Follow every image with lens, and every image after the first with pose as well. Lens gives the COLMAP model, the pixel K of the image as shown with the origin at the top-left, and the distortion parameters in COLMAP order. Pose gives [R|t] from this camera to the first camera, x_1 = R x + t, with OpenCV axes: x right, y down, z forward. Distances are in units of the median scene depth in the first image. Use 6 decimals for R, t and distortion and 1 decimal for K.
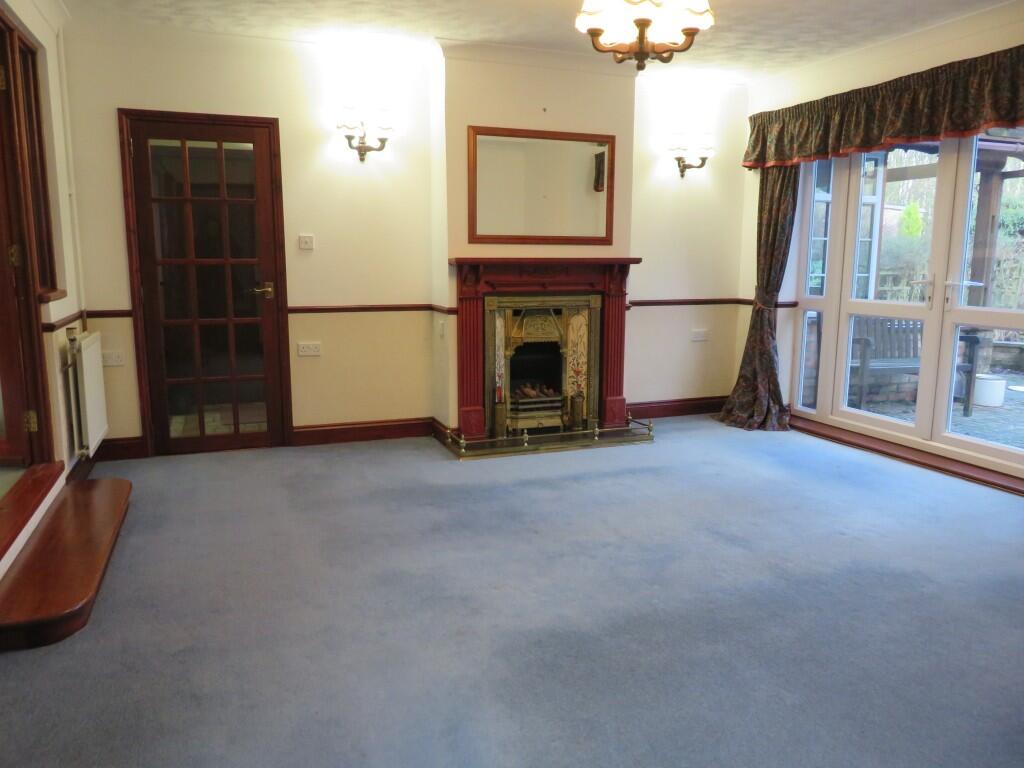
lens RADIAL K [[770.3, 0, 509.7], [0, 770.3, 381.8], [0, 0, 1]] dist [0.002480, 0.000797]
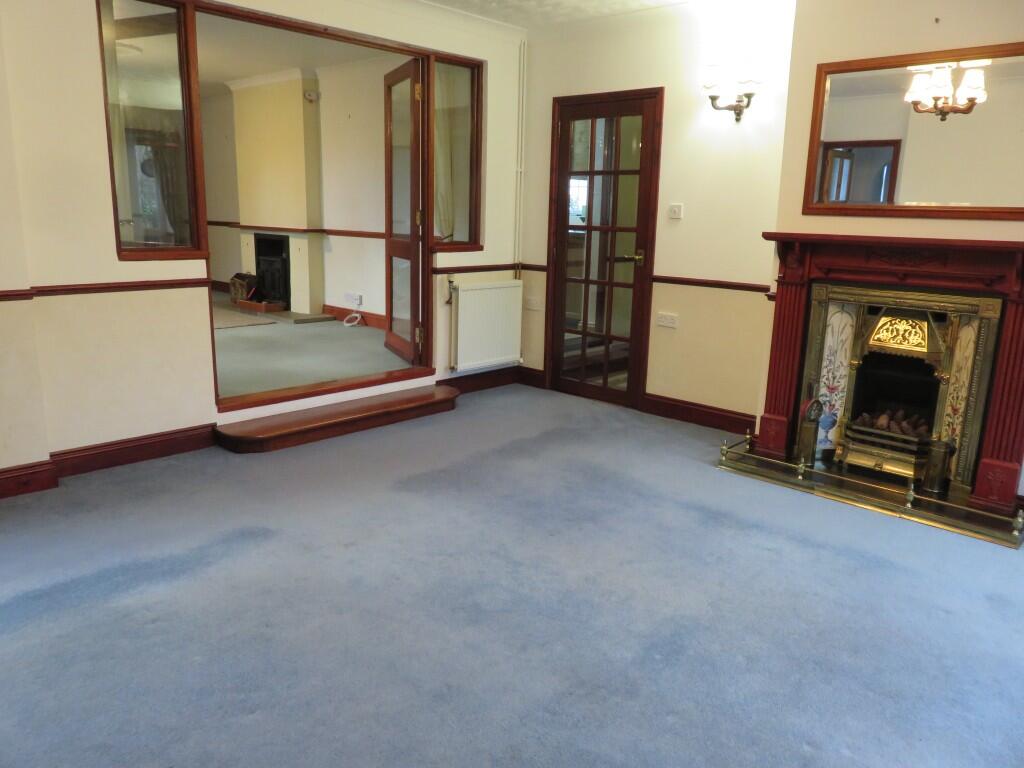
lens RADIAL K [[770.3, 0, 509.7], [0, 770.3, 381.8], [0, 0, 1]] dist [0.002480, 0.000797]
pose [[0.445907, 0.203055, -0.871743, 0.533761], [-0.171790, 0.975237, 0.139289, -0.068355], [0.878439, 0.087647, 0.469748, 0.363998]]
